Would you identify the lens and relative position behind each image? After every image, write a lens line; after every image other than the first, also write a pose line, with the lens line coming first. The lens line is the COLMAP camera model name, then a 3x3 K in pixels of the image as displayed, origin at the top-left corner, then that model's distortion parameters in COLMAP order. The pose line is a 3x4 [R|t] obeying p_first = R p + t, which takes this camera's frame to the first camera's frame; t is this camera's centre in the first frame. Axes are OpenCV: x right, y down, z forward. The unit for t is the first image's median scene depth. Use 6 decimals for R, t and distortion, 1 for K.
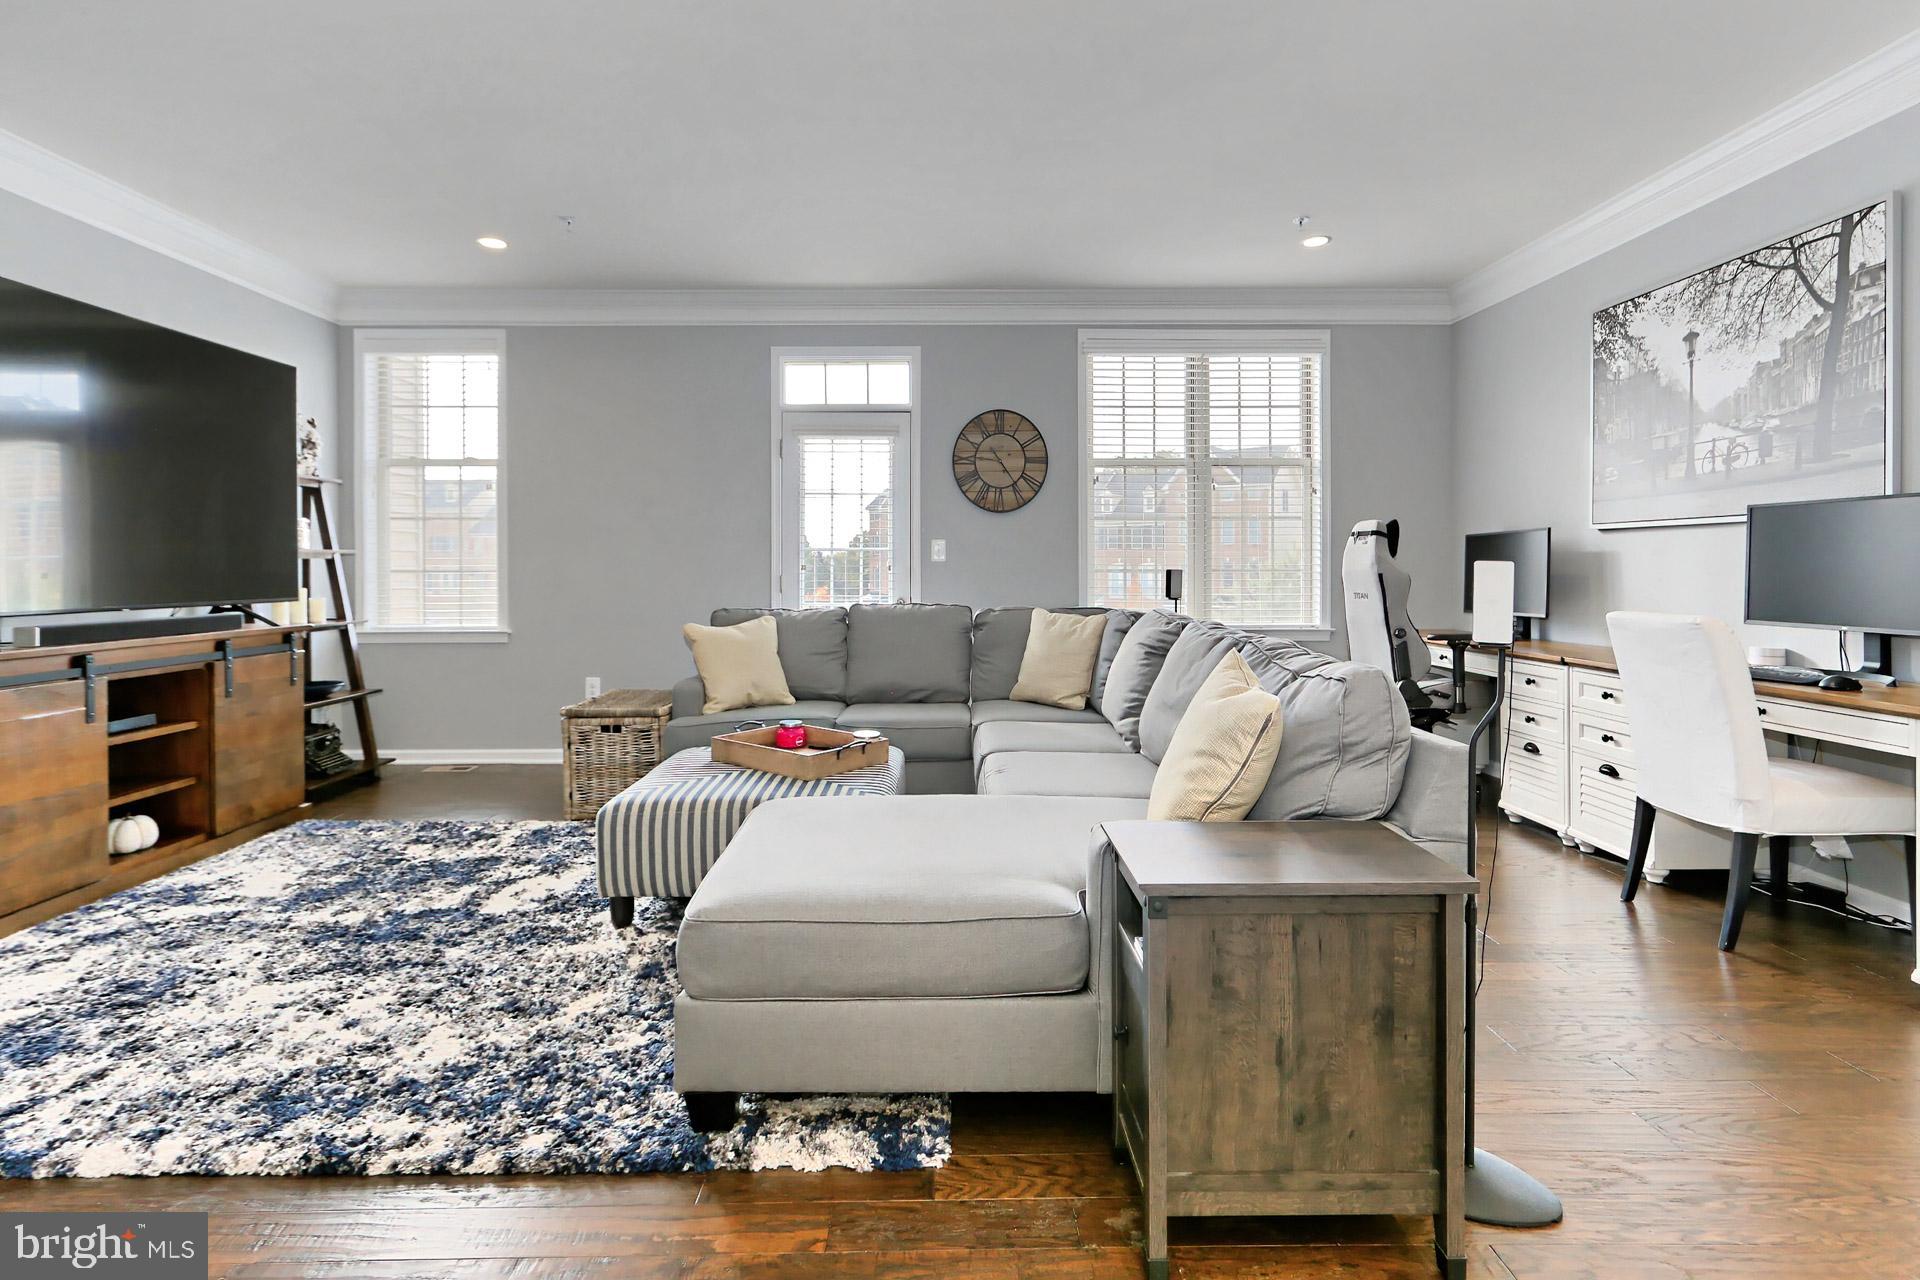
lens RADIAL K [[1044.9, 0, 1003.1], [0, 1044.9, 574.3], [0, 0, 1]] dist [-0.025511, 0.001275]
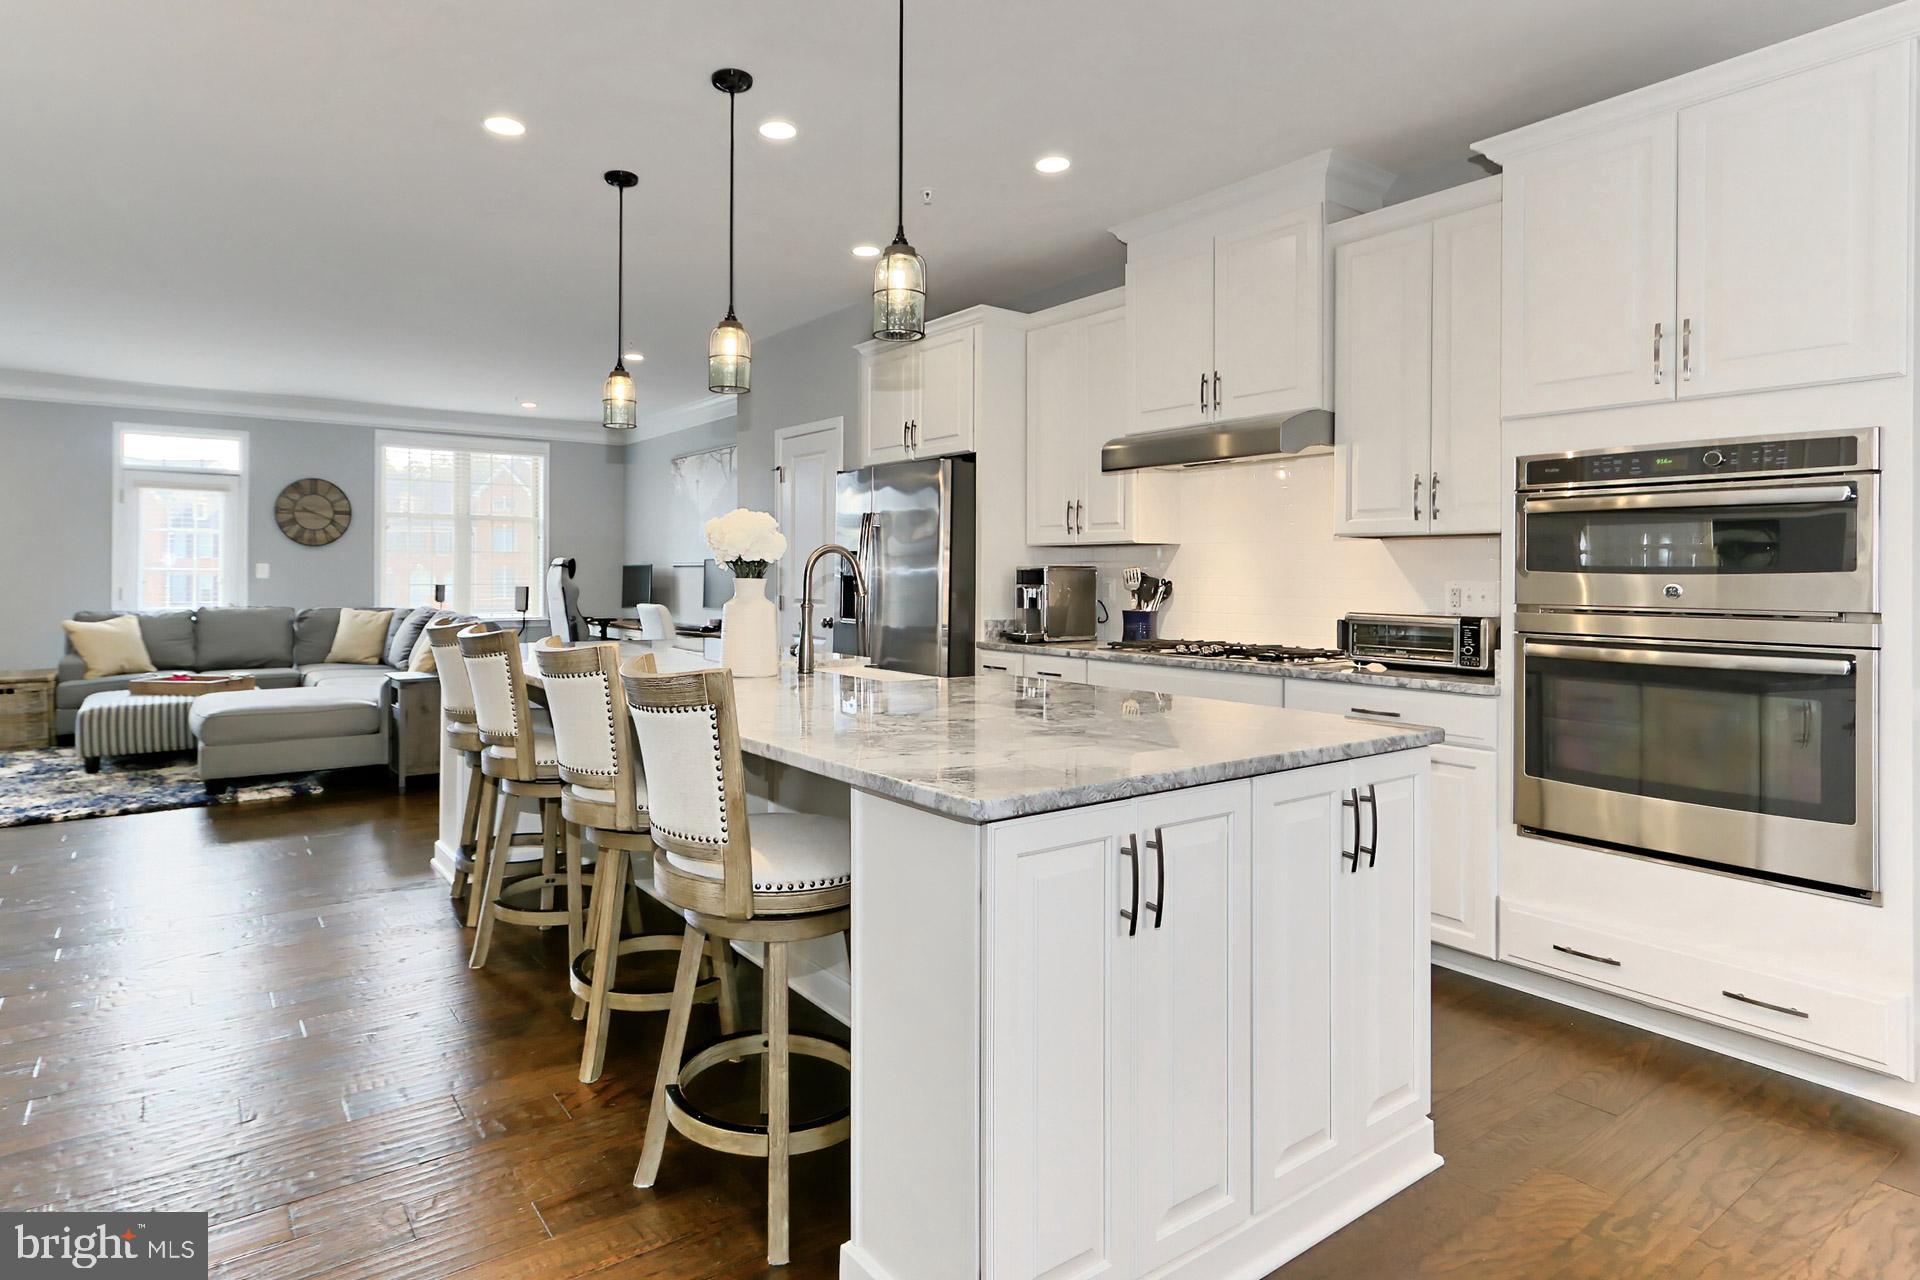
lens RADIAL K [[1009.7, 0, 995.8], [0, 1009.7, 570.2], [0, 0, 1]] dist [0.012680, 0.000659]
pose [[0.810998, 0.009862, 0.584966, -0.072285], [-0.004393, 0.999932, -0.010769, -0.014952], [-0.585033, 0.006164, 0.810986, -0.908937]]
